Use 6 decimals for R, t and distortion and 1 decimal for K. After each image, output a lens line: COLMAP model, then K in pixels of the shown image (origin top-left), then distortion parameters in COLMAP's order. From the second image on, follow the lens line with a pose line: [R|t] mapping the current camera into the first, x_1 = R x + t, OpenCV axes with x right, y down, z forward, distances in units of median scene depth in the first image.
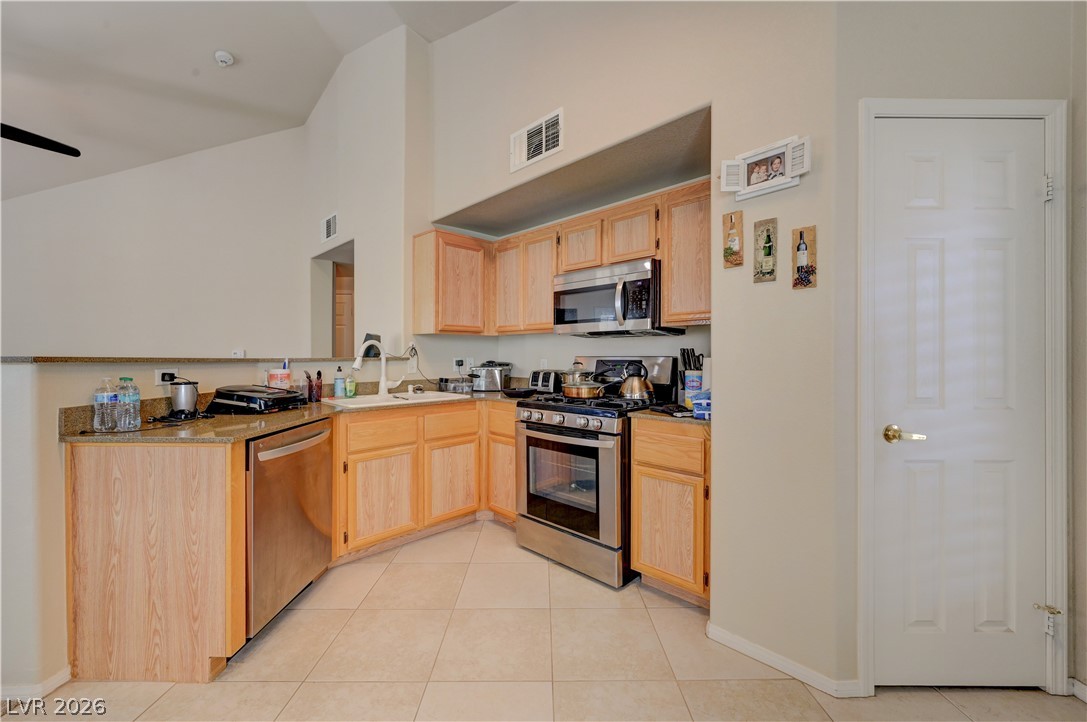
lens RADIAL K [[429.4, 0, 541.1], [0, 429.4, 356.7], [0, 0, 1]] dist [-0.003673, 0.000644]
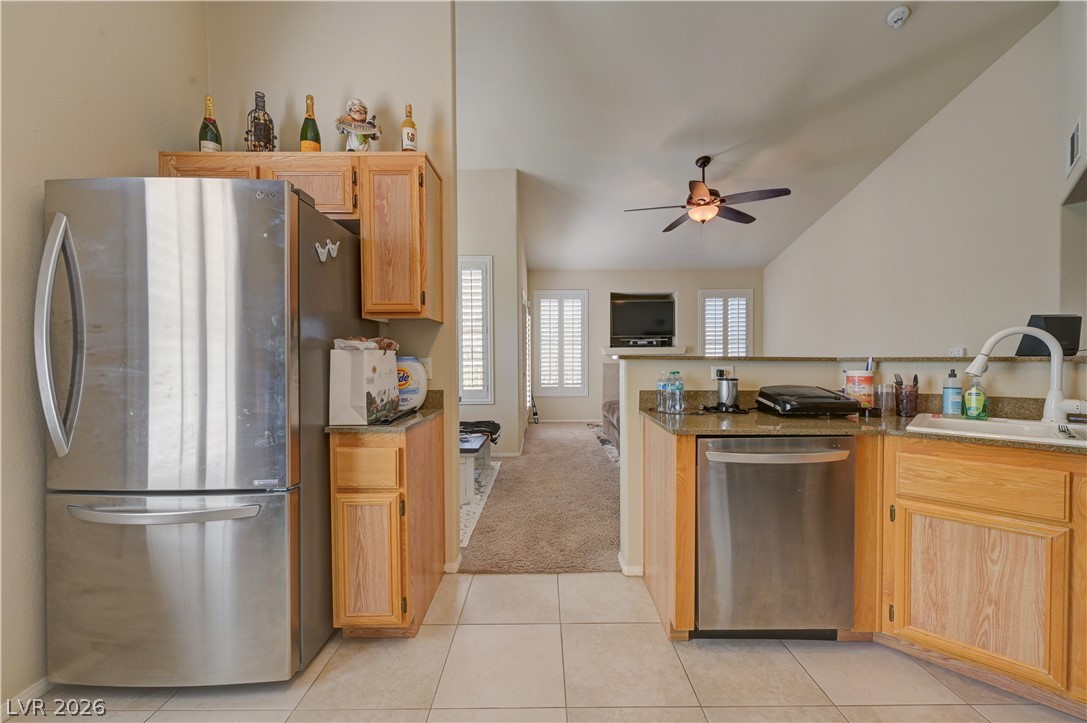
lens RADIAL K [[429.4, 0, 547.1], [0, 429.4, 364.6], [0, 0, 1]] dist [-0.003673, 0.000644]
pose [[0.008220, 0.017245, -0.999817, 0.221006], [0.001347, 0.999850, 0.017257, 0.002882], [0.999965, -0.001488, 0.008196, 0.413434]]
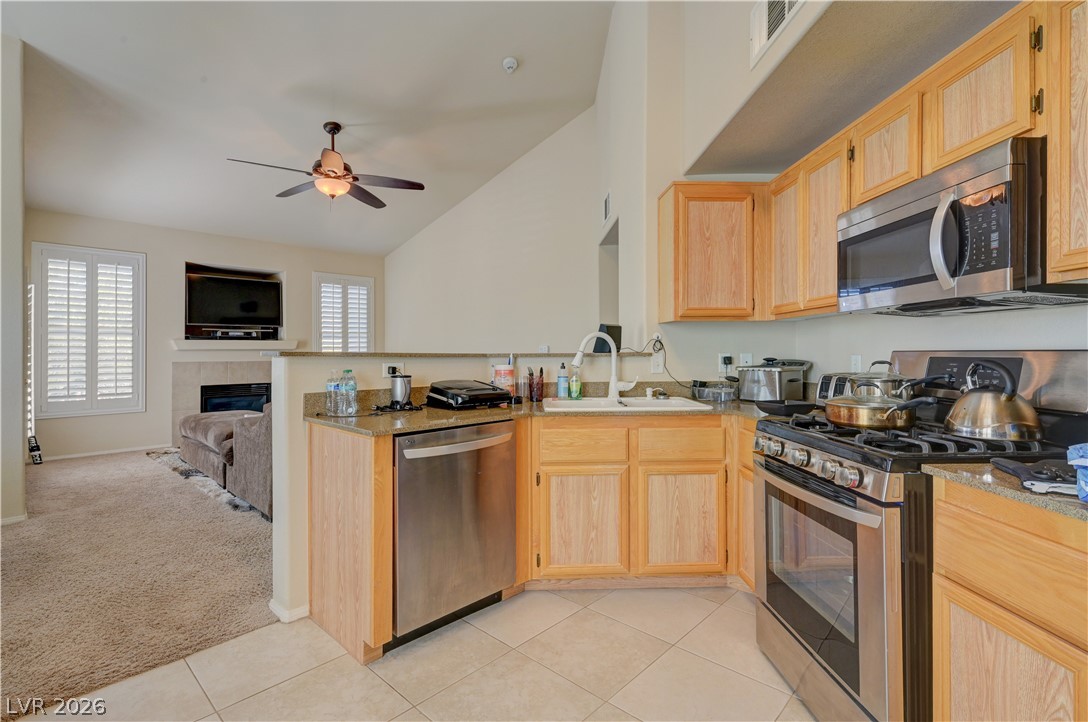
lens RADIAL K [[510.1, 0, 549.5], [0, 510.1, 348.8], [0, 0, 1]] dist [0.002531, -0.001224]
pose [[0.734189, -0.005647, -0.678921, 0.251792], [0.001291, 0.999975, -0.006921, 0.001236], [0.678943, 0.004204, 0.734179, 0.244502]]
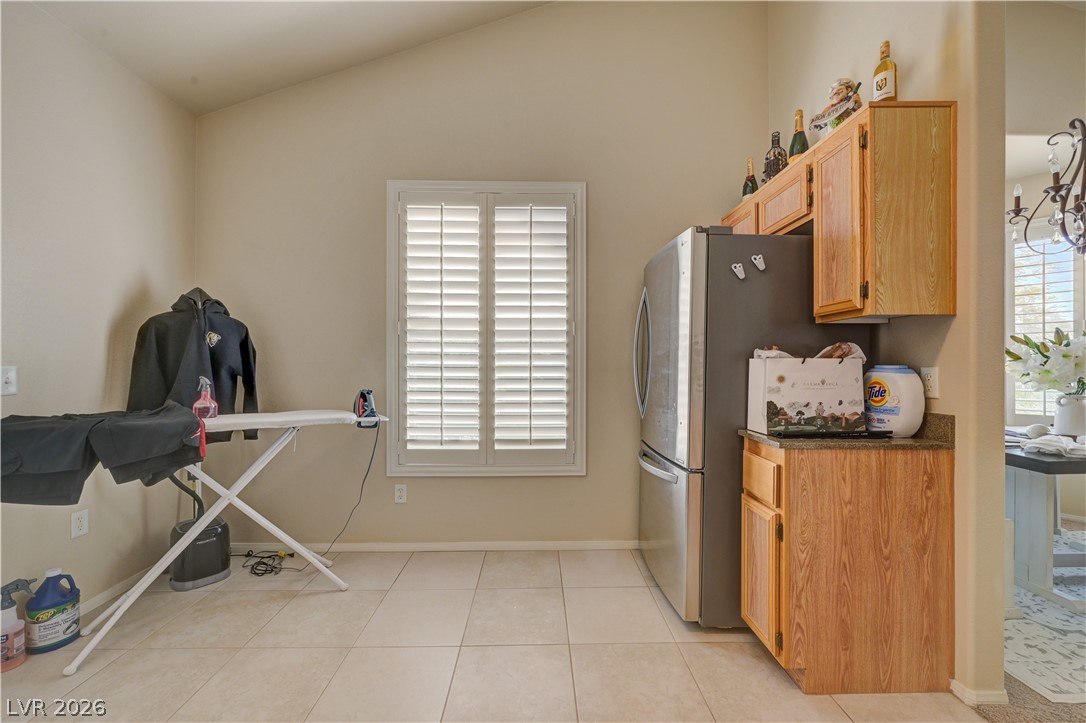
lens RADIAL K [[428.9, 0, 546.9], [0, 428.9, 365.8], [0, 0, 1]] dist [-0.000485, -0.000156]
pose [[-0.999704, -0.003112, -0.024117, -0.107713], [-0.003141, 0.999994, 0.001161, 0.002607], [0.024113, 0.001236, -0.999708, 0.802811]]
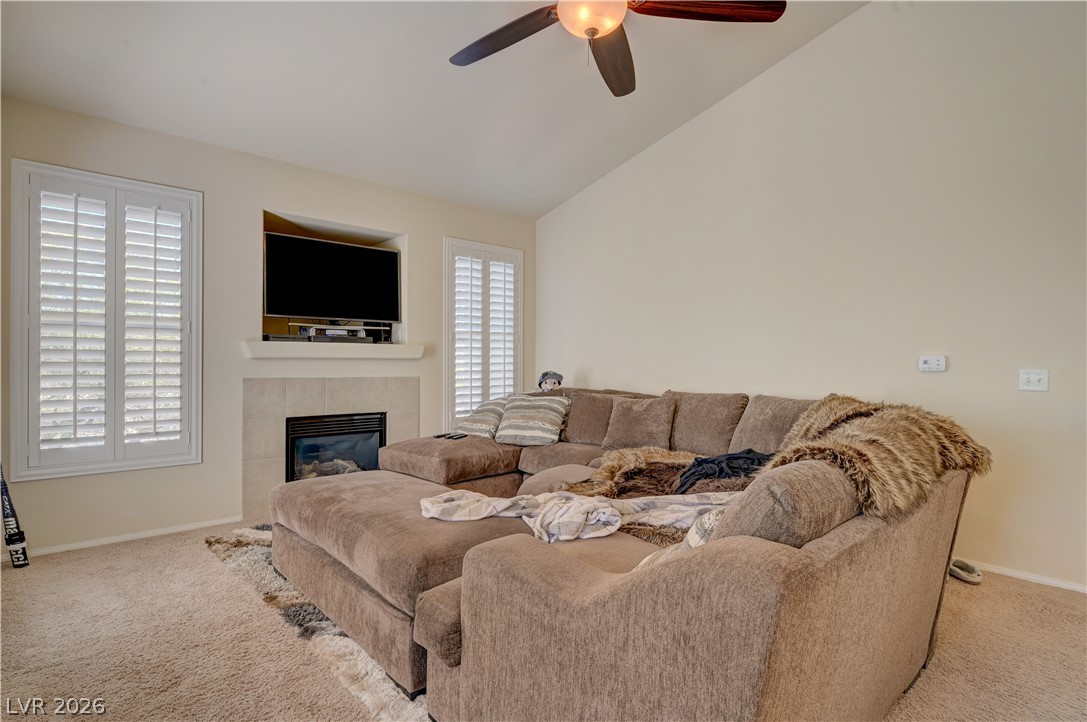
lens RADIAL K [[547.3, 0, 554.4], [0, 547.3, 364.0], [0, 0, 1]] dist [-0.013103, 0.001647]
pose [[0.687339, -0.001568, -0.726335, -1.073390], [-0.001619, 0.999992, -0.003691, 0.009759], [0.726335, 0.003713, 0.687331, 0.399766]]
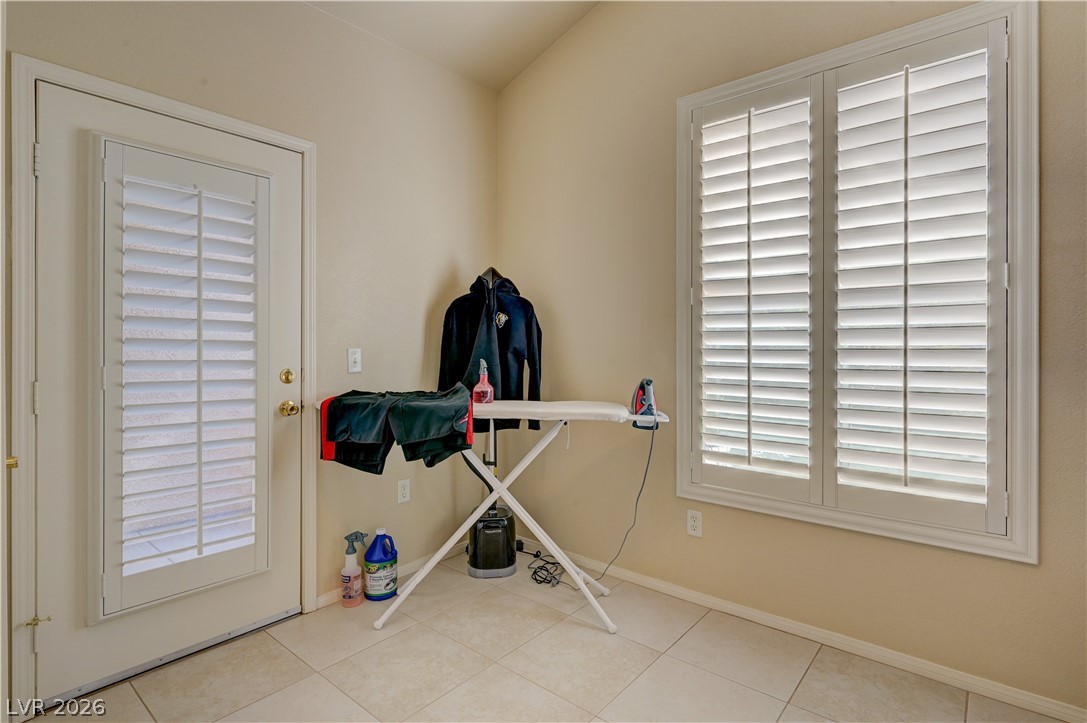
lens RADIAL K [[544.3, 0, 547.1], [0, 544.3, 347.5], [0, 0, 1]] dist [0.000629, 0.000741]
pose [[-0.767547, -0.002479, 0.640988, -0.198114], [-0.000392, 0.999994, 0.003398, 0.001283], [-0.640993, 0.002357, -0.767543, 0.654289]]
